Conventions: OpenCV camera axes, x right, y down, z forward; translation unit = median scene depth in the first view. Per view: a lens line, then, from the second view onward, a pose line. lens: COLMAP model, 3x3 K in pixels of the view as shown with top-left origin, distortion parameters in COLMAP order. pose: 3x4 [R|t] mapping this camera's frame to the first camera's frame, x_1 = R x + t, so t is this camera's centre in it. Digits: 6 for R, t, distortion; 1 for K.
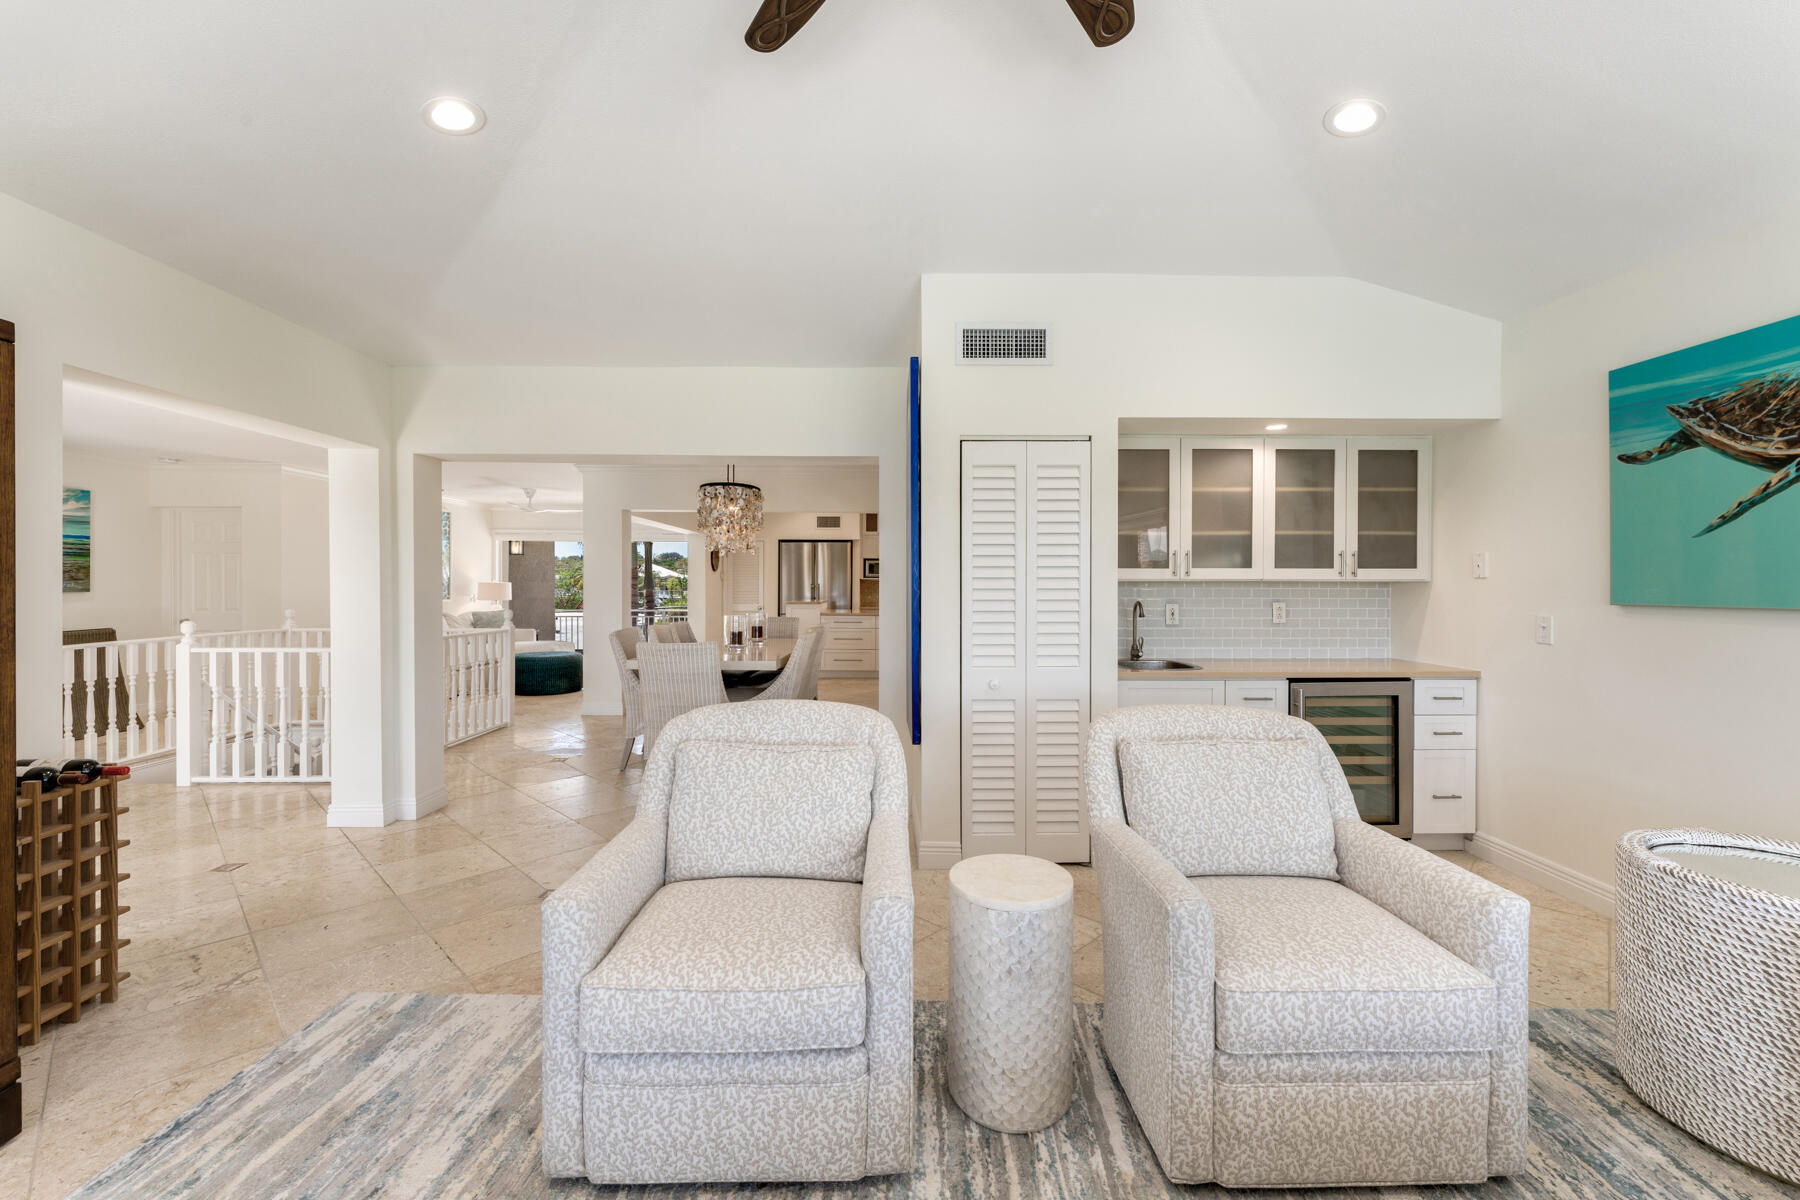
lens RADIAL K [[913.3, 0, 900.0], [0, 913.3, 600.0], [0, 0, 1]] dist [0.000564, 0.000058]
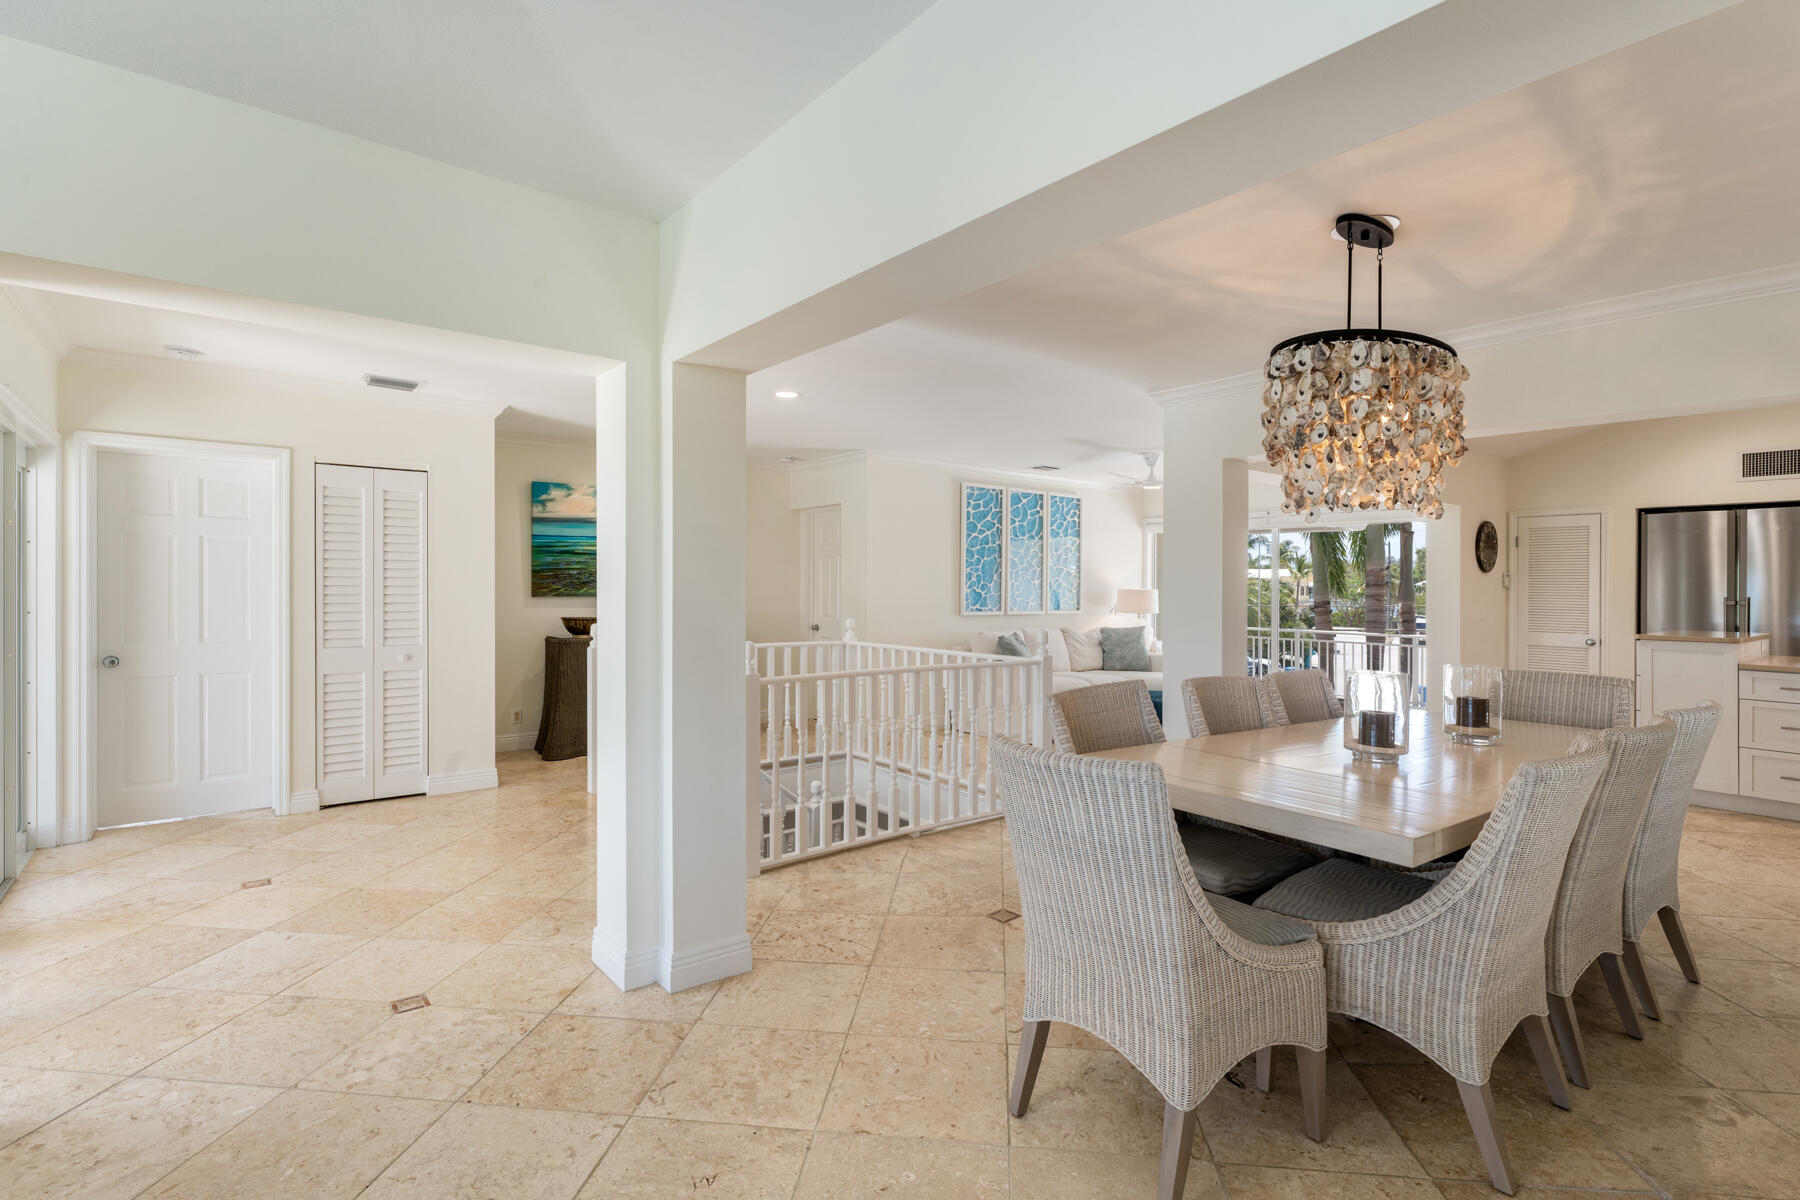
lens RADIAL K [[860.3, 0, 900.0], [0, 860.3, 600.0], [0, 0, 1]] dist [-0.000534, -0.000008]
pose [[0.610119, 0.016619, -0.792136, -0.005205], [-0.022979, 0.999731, 0.003276, -0.008271], [0.791977, 0.016204, 0.610336, 0.409222]]
